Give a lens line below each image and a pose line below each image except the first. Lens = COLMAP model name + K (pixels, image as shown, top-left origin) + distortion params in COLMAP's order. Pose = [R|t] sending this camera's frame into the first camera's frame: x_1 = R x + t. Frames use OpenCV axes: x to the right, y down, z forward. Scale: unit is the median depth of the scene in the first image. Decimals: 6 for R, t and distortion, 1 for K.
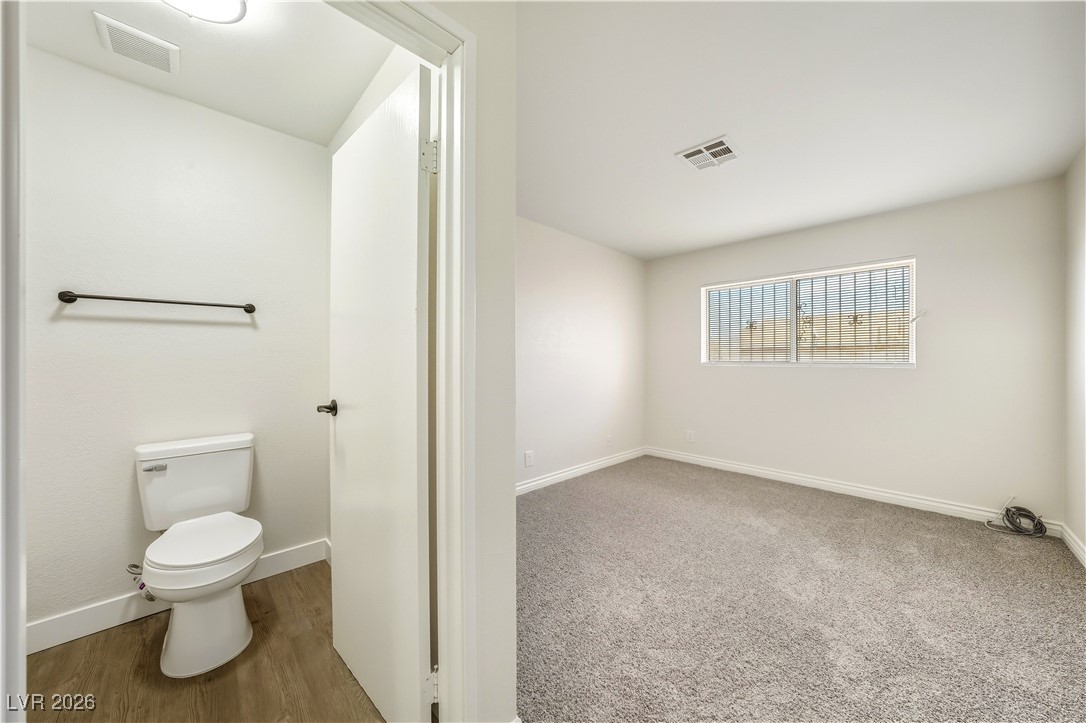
lens RADIAL K [[381.3, 0, 548.1], [0, 381.3, 360.7], [0, 0, 1]] dist [-0.028973, 0.006558]
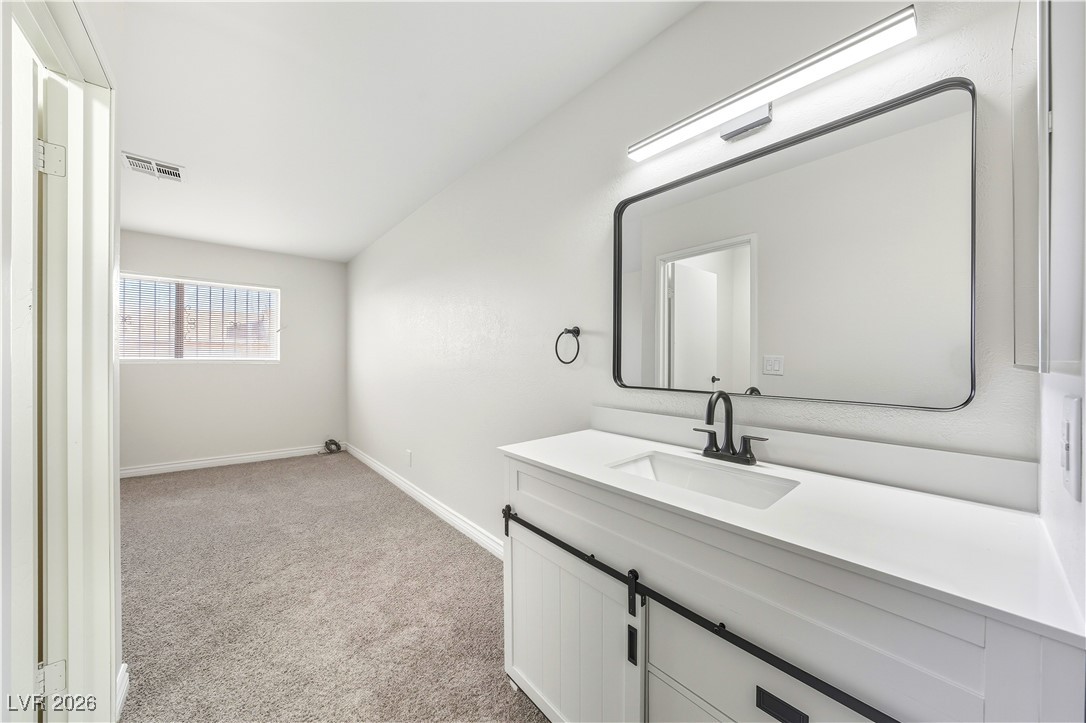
lens RADIAL K [[381.3, 0, 548.1], [0, 381.3, 360.7], [0, 0, 1]] dist [-0.028973, 0.006558]
pose [[0.061449, -0.003366, 0.998105, -0.496506], [-0.001645, 0.999993, 0.003474, 0.001954], [-0.998109, -0.001855, 0.061443, -0.171402]]
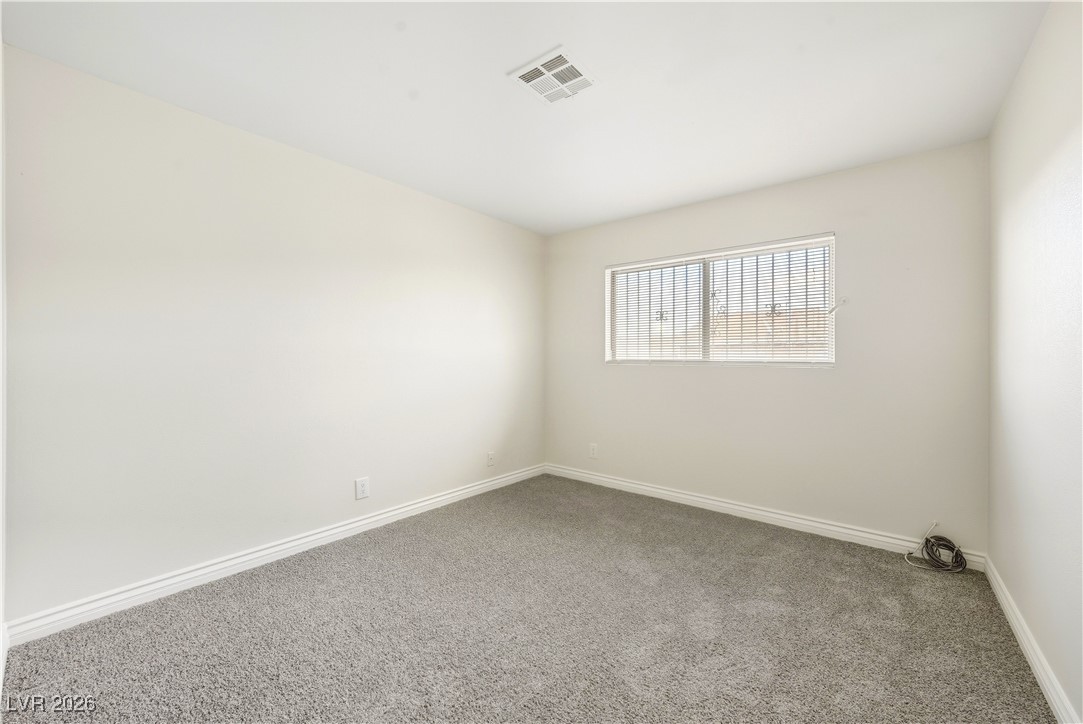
lens RADIAL K [[428.8, 0, 541.6], [0, 428.8, 356.9], [0, 0, 1]] dist [-0.026551, 0.006720]
pose [[0.994033, 0.002699, 0.109042, 0.274992], [-0.002344, 0.999992, -0.003384, -0.000027], [-0.109050, 0.003108, 0.994031, 0.157955]]
